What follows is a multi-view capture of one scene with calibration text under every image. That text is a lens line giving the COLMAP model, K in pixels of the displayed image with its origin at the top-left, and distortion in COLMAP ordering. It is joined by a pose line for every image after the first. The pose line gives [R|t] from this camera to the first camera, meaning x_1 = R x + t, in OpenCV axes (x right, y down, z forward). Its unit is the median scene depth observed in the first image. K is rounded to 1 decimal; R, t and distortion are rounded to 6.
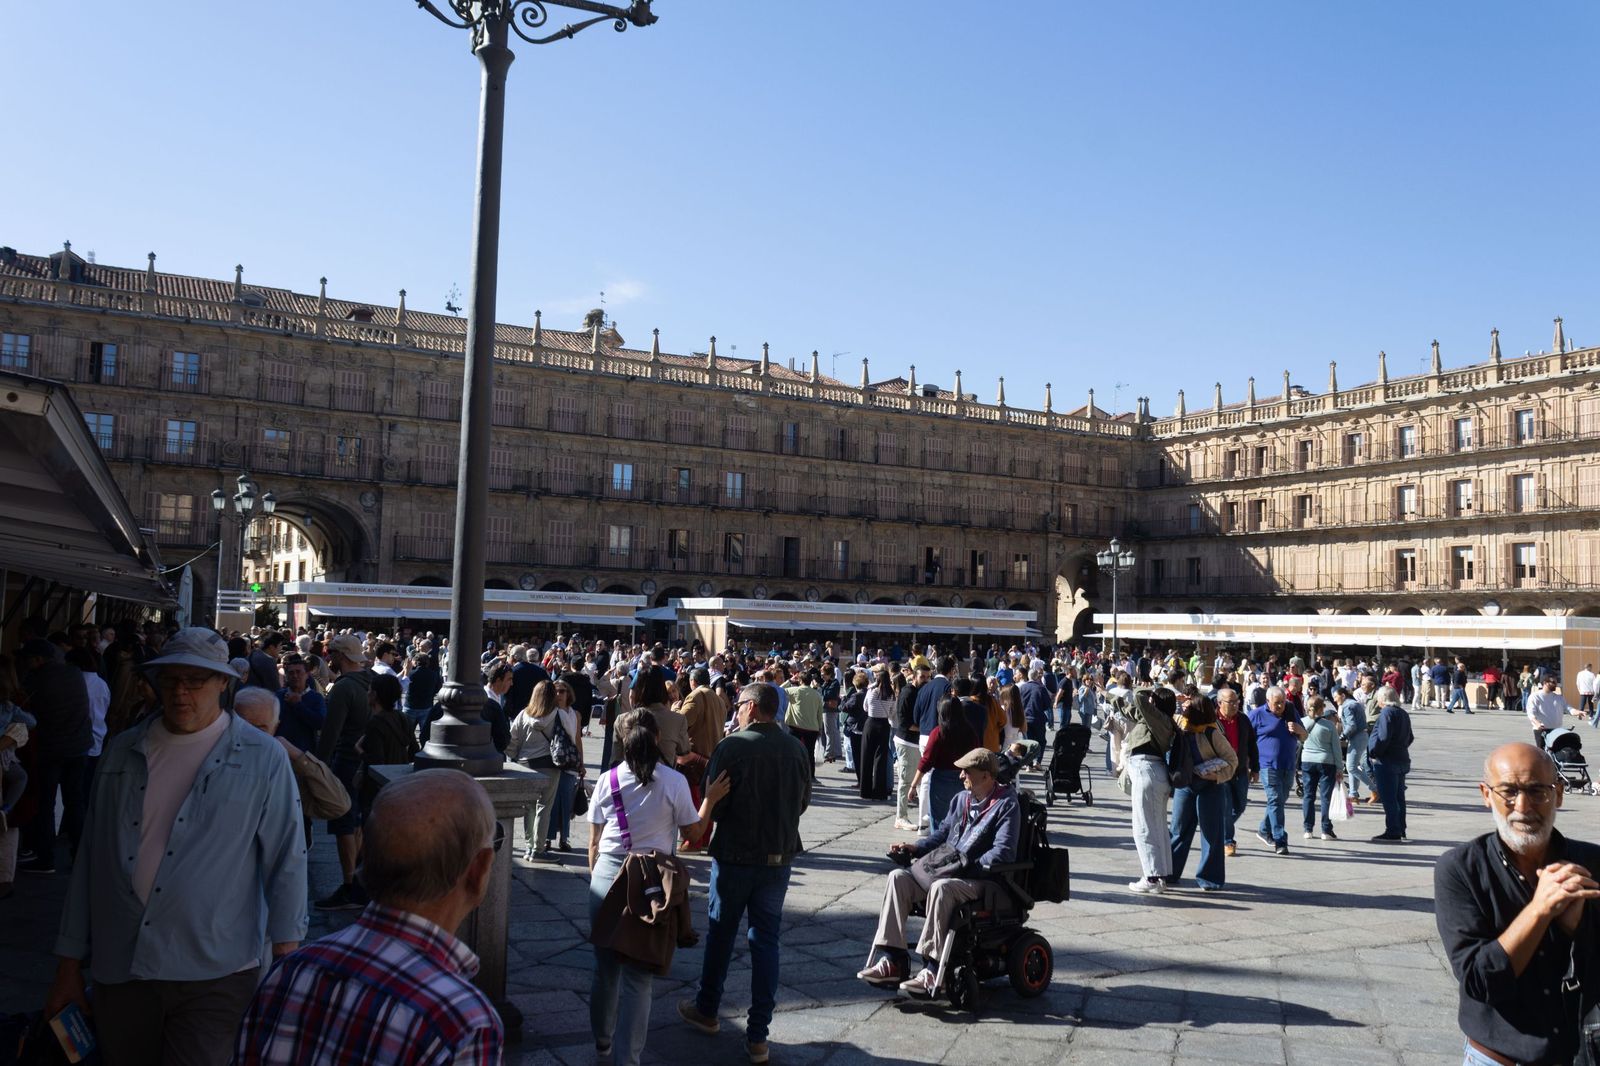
lens RADIAL K [[1372.0, 0, 800.0], [0, 1372.0, 533.0], [0, 0, 1]] dist [0.046155, -0.024383]
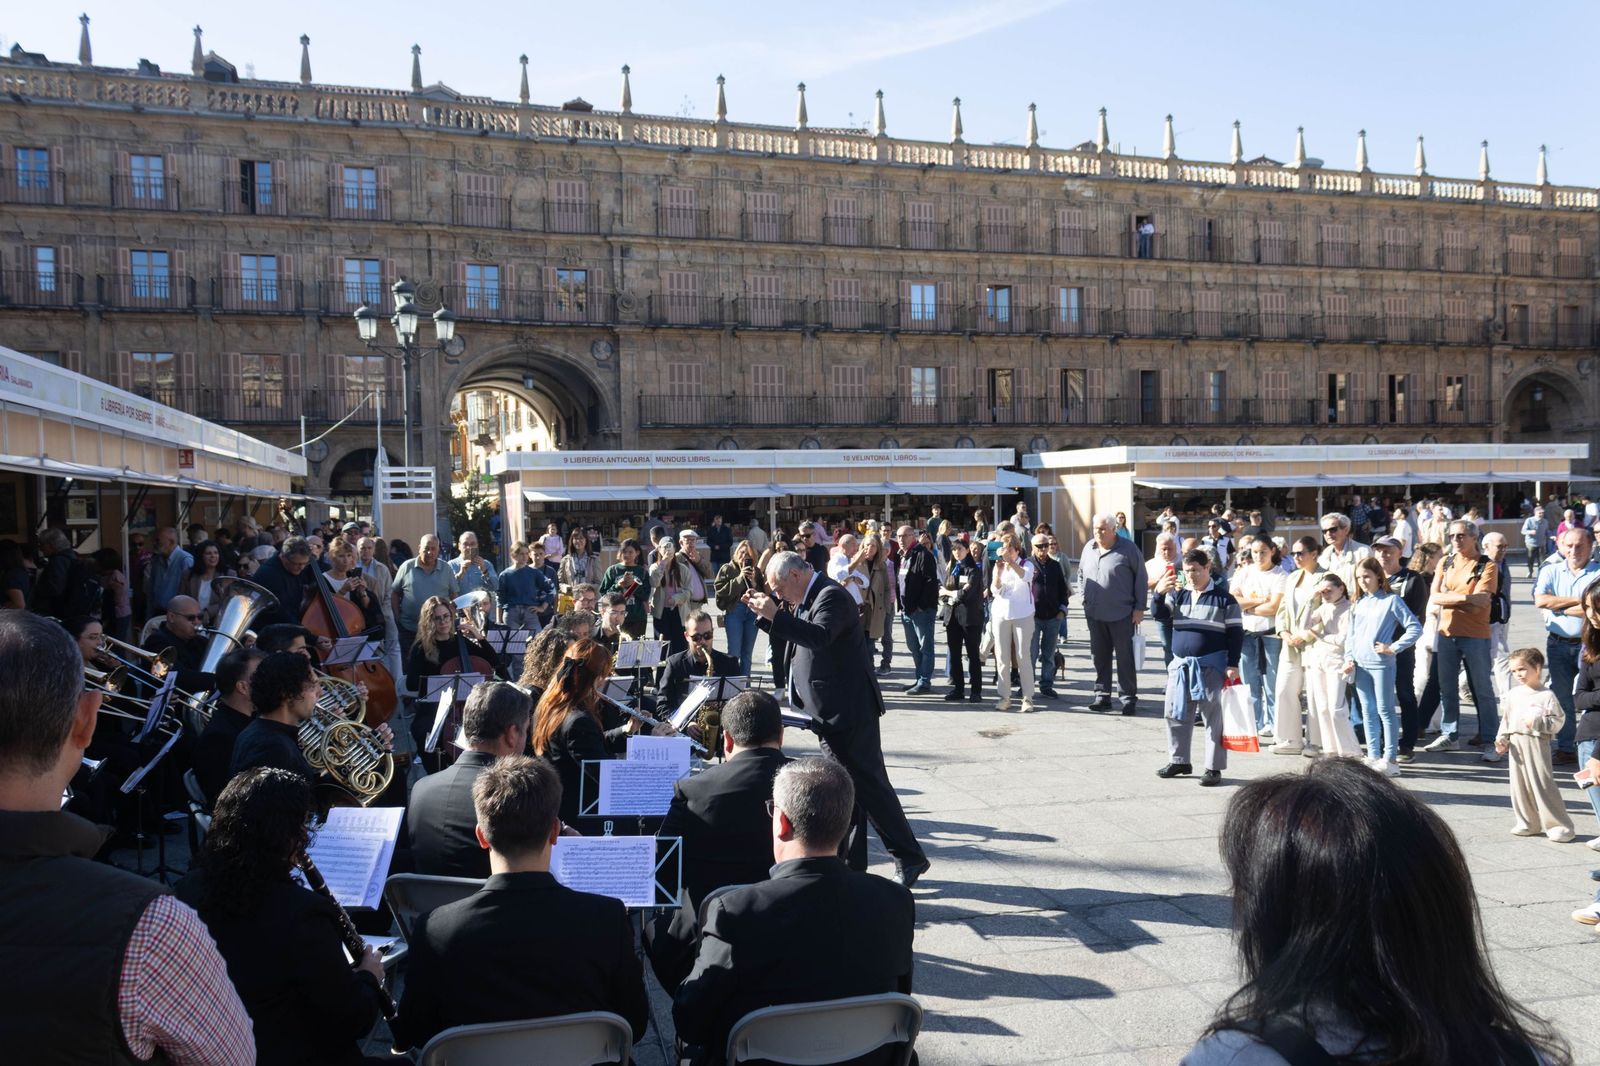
lens RADIAL K [[1372.0, 0, 800.0], [0, 1372.0, 533.0], [0, 0, 1]] dist [0.046155, -0.024383]
pose [[0.984183, -0.045673, -0.171167, -0.073197], [0.060846, 0.994566, 0.084471, 0.017415], [0.166379, -0.093550, 0.981614, 0.240422]]
